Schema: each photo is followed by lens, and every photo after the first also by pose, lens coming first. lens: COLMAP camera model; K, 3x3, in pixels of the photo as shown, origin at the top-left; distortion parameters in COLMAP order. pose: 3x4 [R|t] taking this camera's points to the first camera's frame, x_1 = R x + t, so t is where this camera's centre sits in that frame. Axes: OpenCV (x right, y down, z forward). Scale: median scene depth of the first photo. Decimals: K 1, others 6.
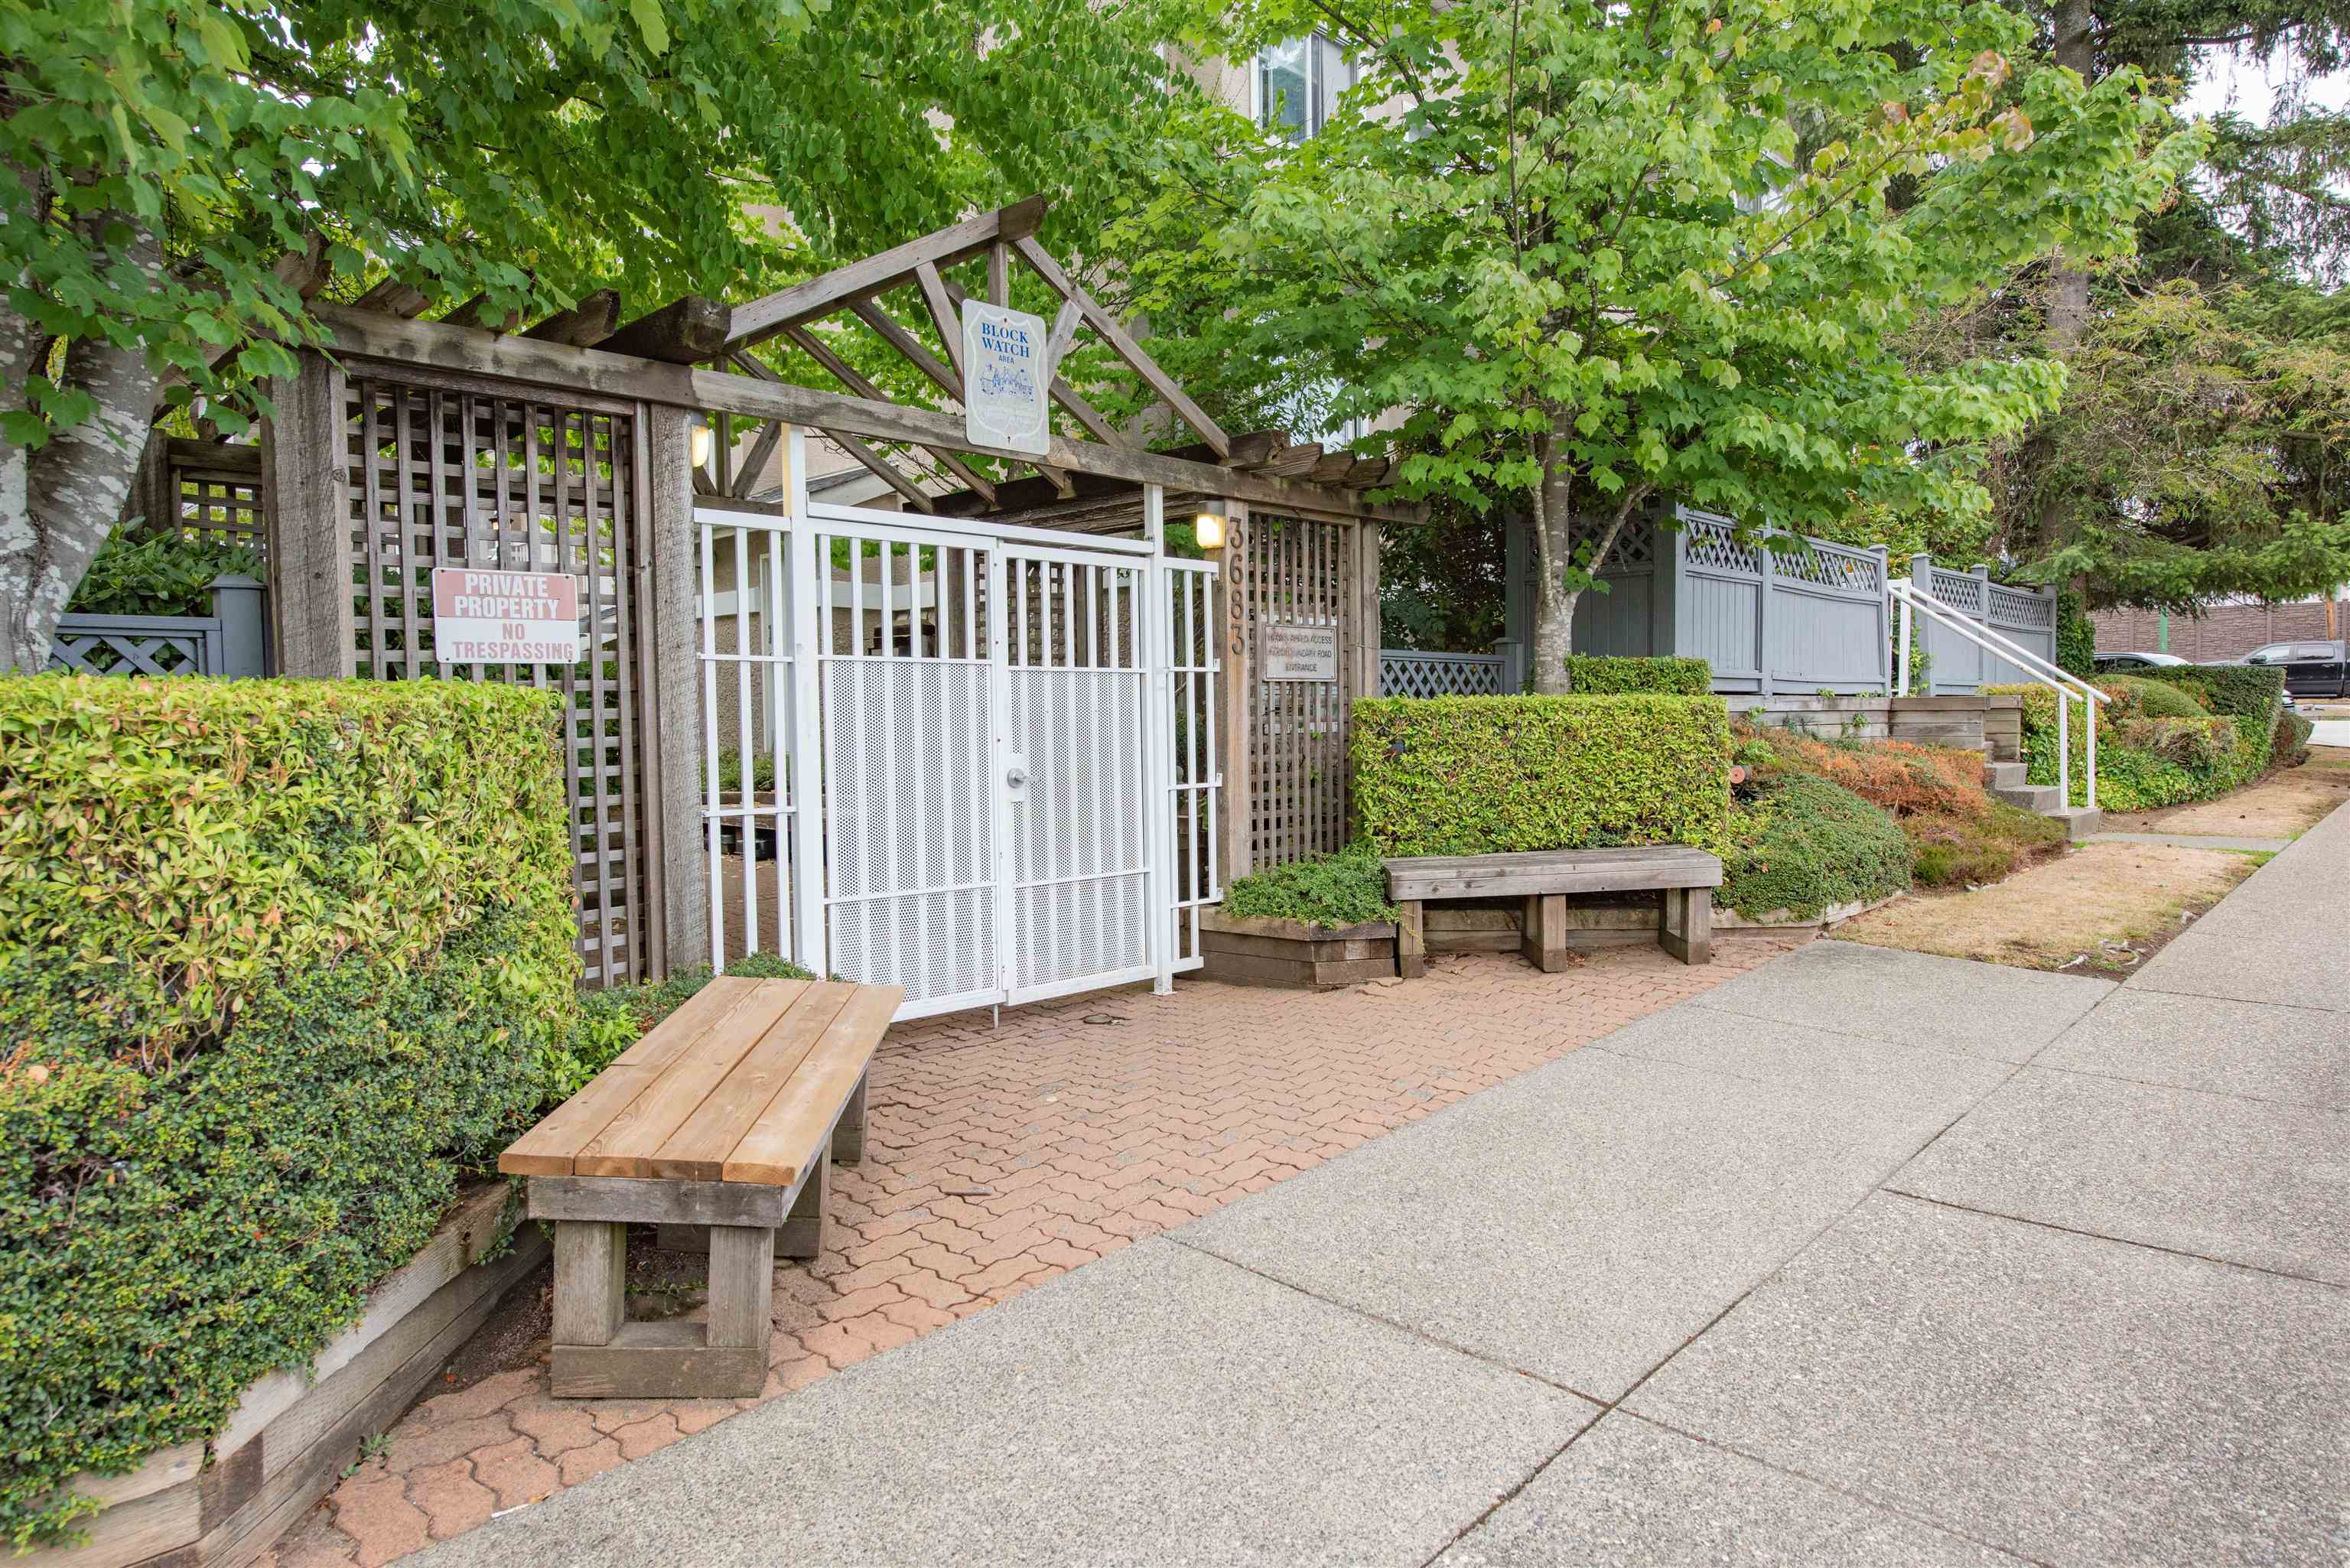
lens RADIAL K [[1418.4, 0, 1175.0], [0, 1418.4, 784.0], [0, 0, 1]] dist [-0.000283, 0.000007]
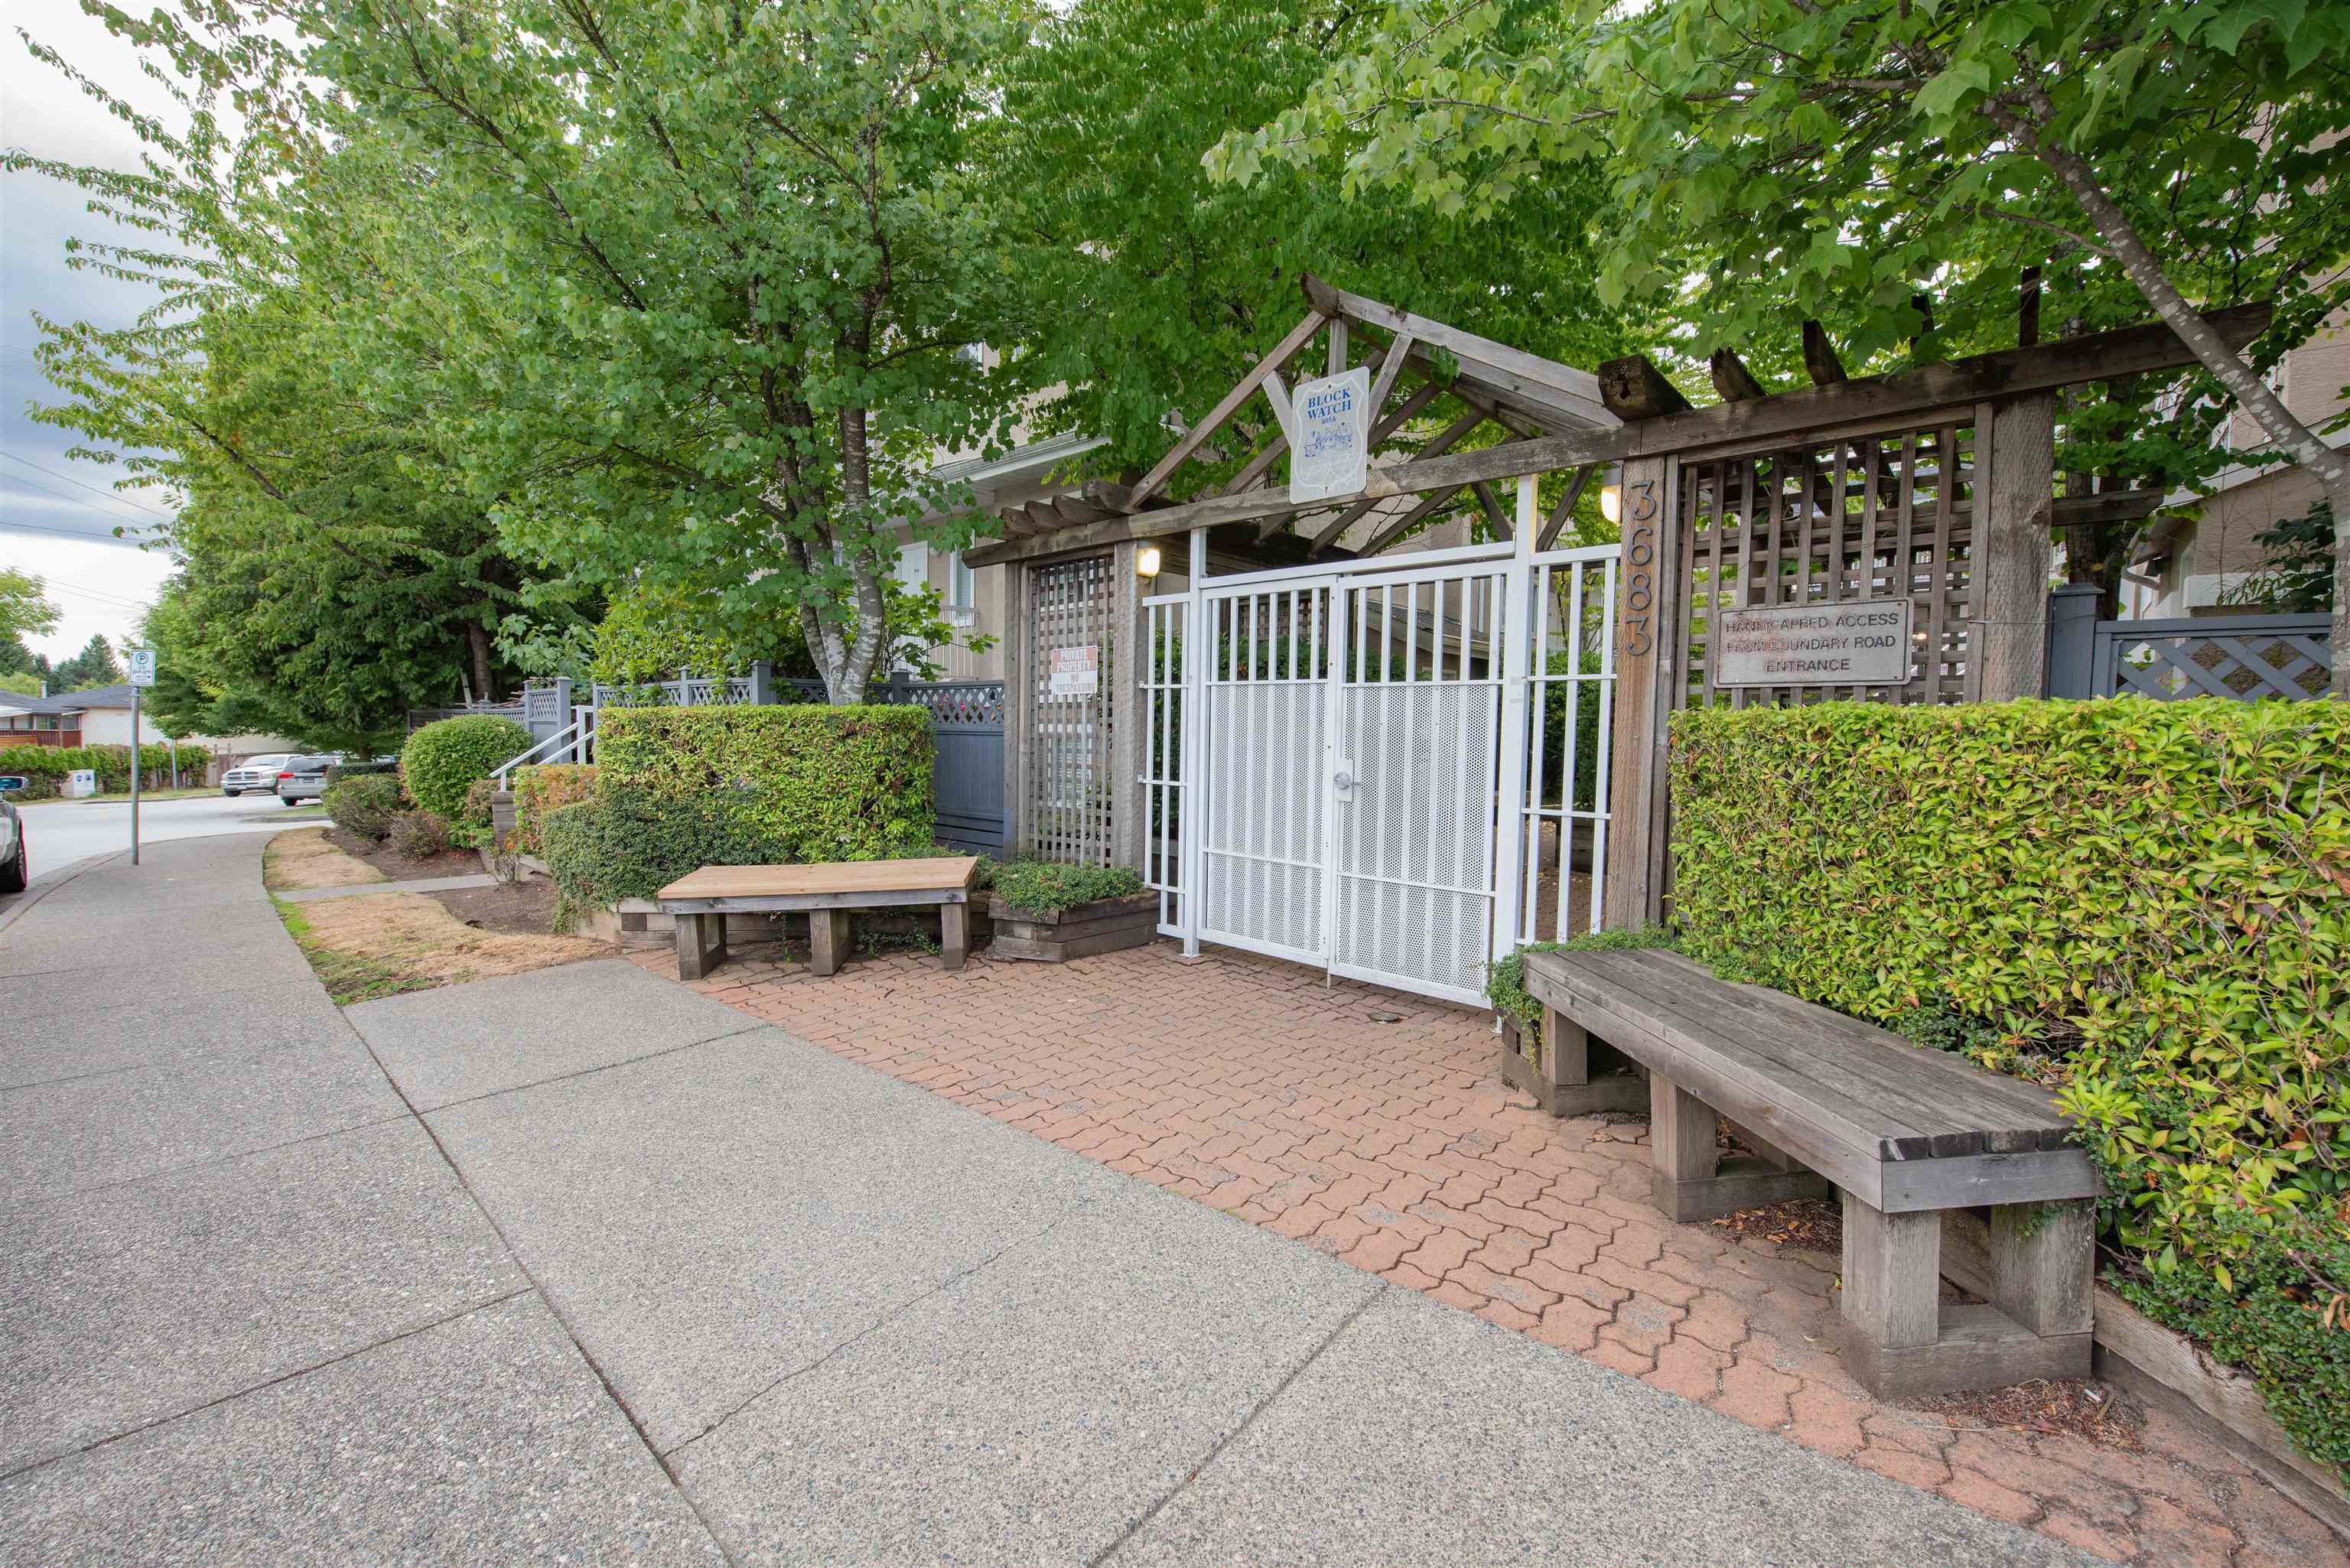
lens RADIAL K [[938.7, 0, 1175.0], [0, 938.7, 784.0], [0, 0, 1]] dist [-0.020759, -0.000039]
pose [[0.025014, 0.074346, -0.996919, 0.671093], [-0.061109, 0.995480, 0.072705, -0.050432], [0.997818, 0.059102, 0.029444, 0.876045]]
